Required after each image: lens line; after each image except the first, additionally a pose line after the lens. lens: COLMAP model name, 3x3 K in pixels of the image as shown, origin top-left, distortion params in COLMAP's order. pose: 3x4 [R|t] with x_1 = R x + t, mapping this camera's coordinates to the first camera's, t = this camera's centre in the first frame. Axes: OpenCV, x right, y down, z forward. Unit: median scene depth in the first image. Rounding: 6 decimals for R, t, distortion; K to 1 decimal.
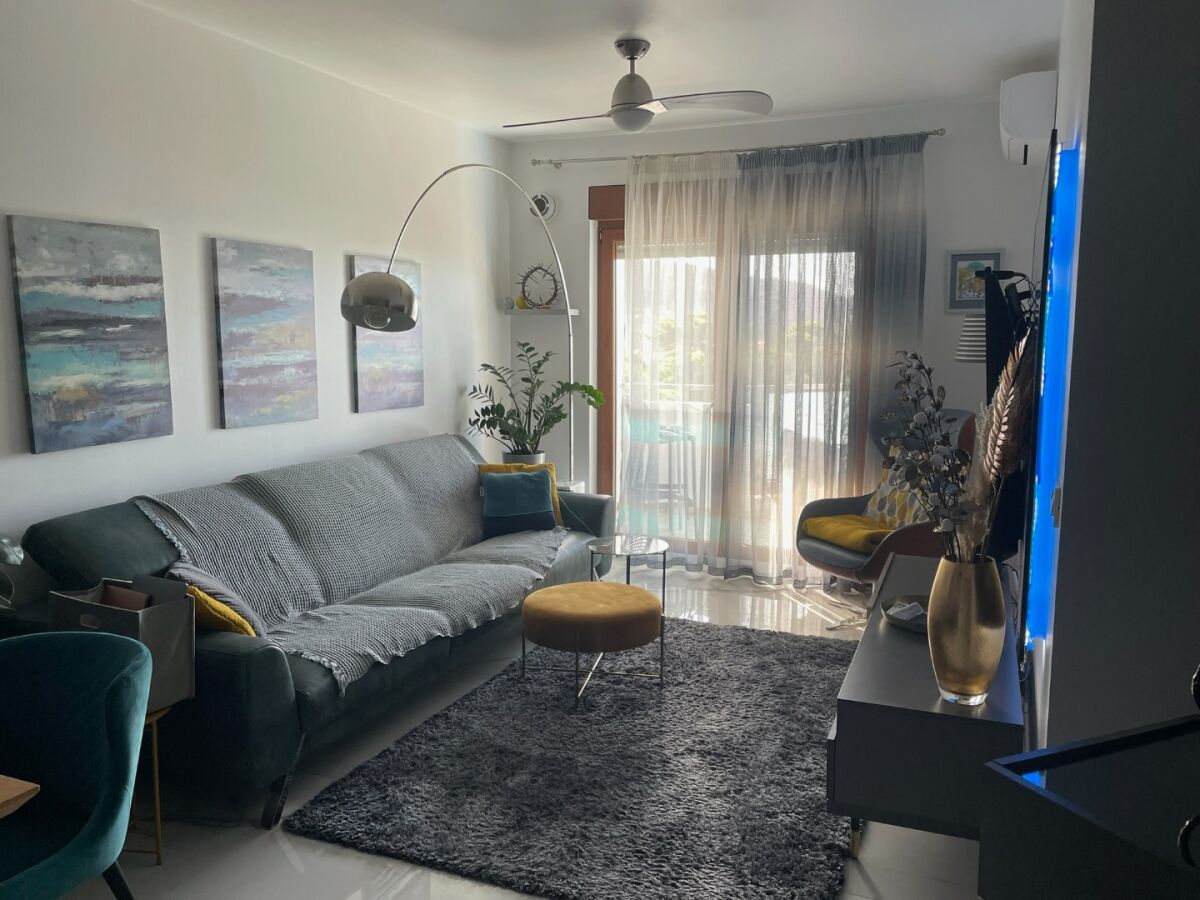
lens RADIAL K [[958.7, 0, 609.1], [0, 958.7, 443.8], [0, 0, 1]] dist [0.113862, -0.152505]
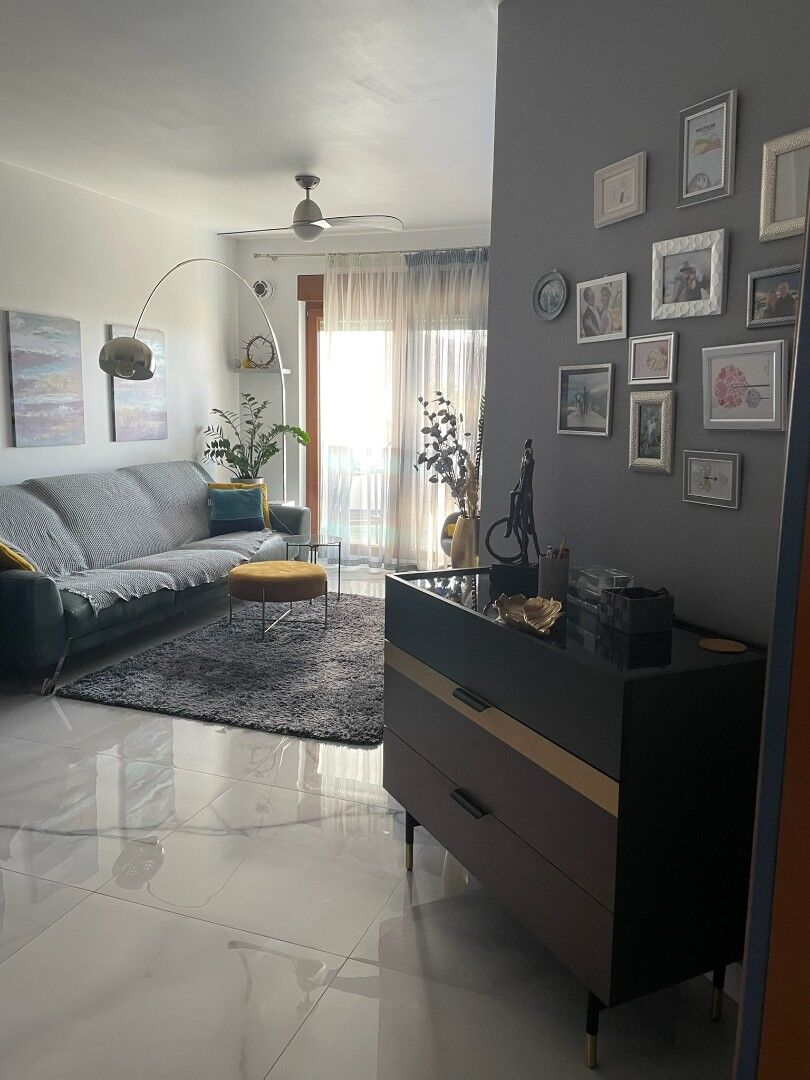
lens RADIAL K [[862.8, 0, 399.0], [0, 862.8, 523.1], [0, 0, 1]] dist [0.113862, -0.152505]
pose [[0.999355, 0.007925, 0.035025, 0.096473], [-0.008861, 0.999605, 0.026667, 0.046438], [-0.034799, -0.026960, 0.999031, -0.242579]]
